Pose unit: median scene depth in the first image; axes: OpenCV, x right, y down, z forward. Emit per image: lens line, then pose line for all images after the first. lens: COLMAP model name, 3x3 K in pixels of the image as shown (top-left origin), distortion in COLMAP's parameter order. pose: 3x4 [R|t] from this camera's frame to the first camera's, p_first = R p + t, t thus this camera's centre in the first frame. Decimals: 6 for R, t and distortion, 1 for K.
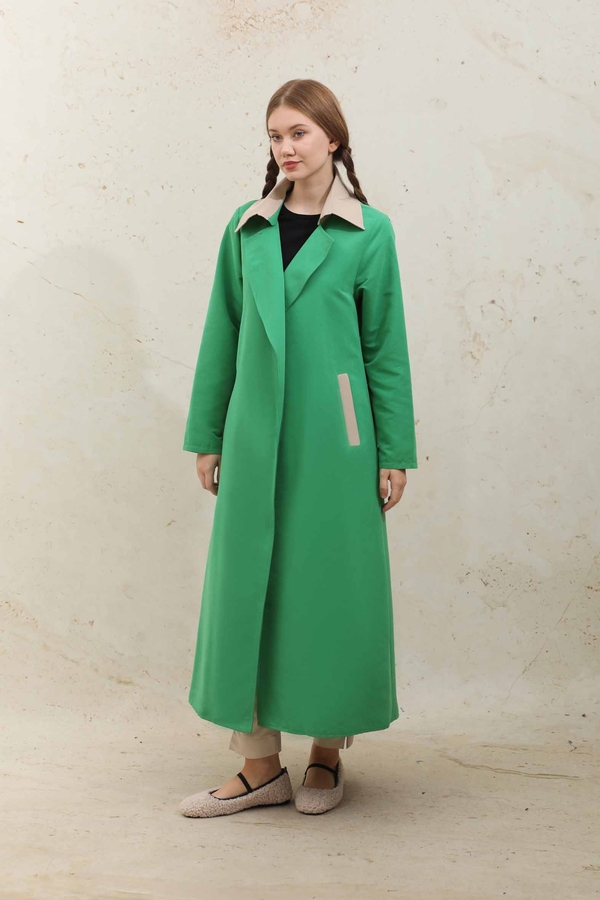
lens RADIAL K [[1598.2, 0, 288.5], [0, 1598.2, 371.7], [0, 0, 1]] dist [0.131667, 0.243890]
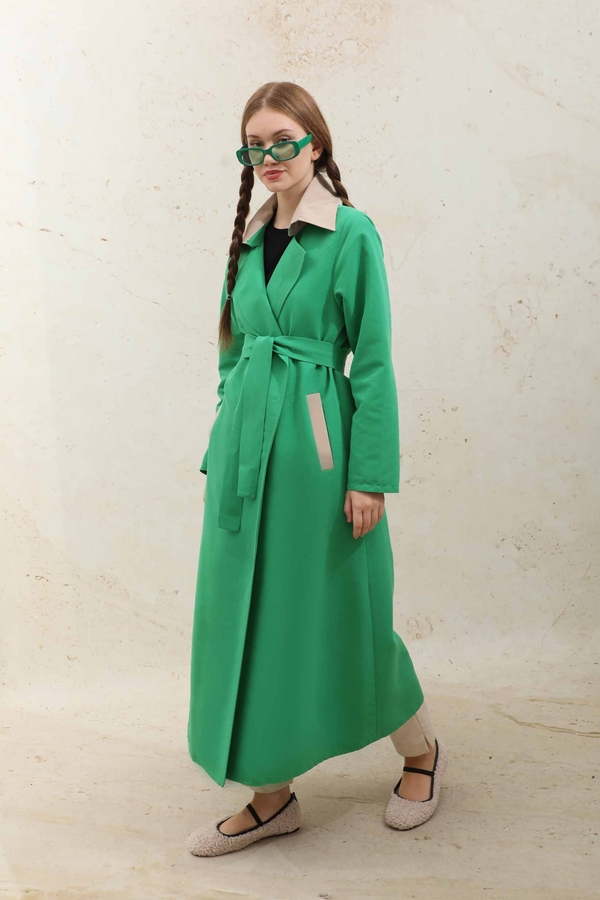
lens RADIAL K [[1079.5, 0, 297.9], [0, 1079.5, 376.8], [0, 0, 1]] dist [0.051751, 0.023676]
pose [[0.999734, -0.023049, 0.000145, -0.032886], [0.023044, 0.999619, 0.015196, -0.005796], [-0.000496, -0.015189, 0.999885, 0.235586]]
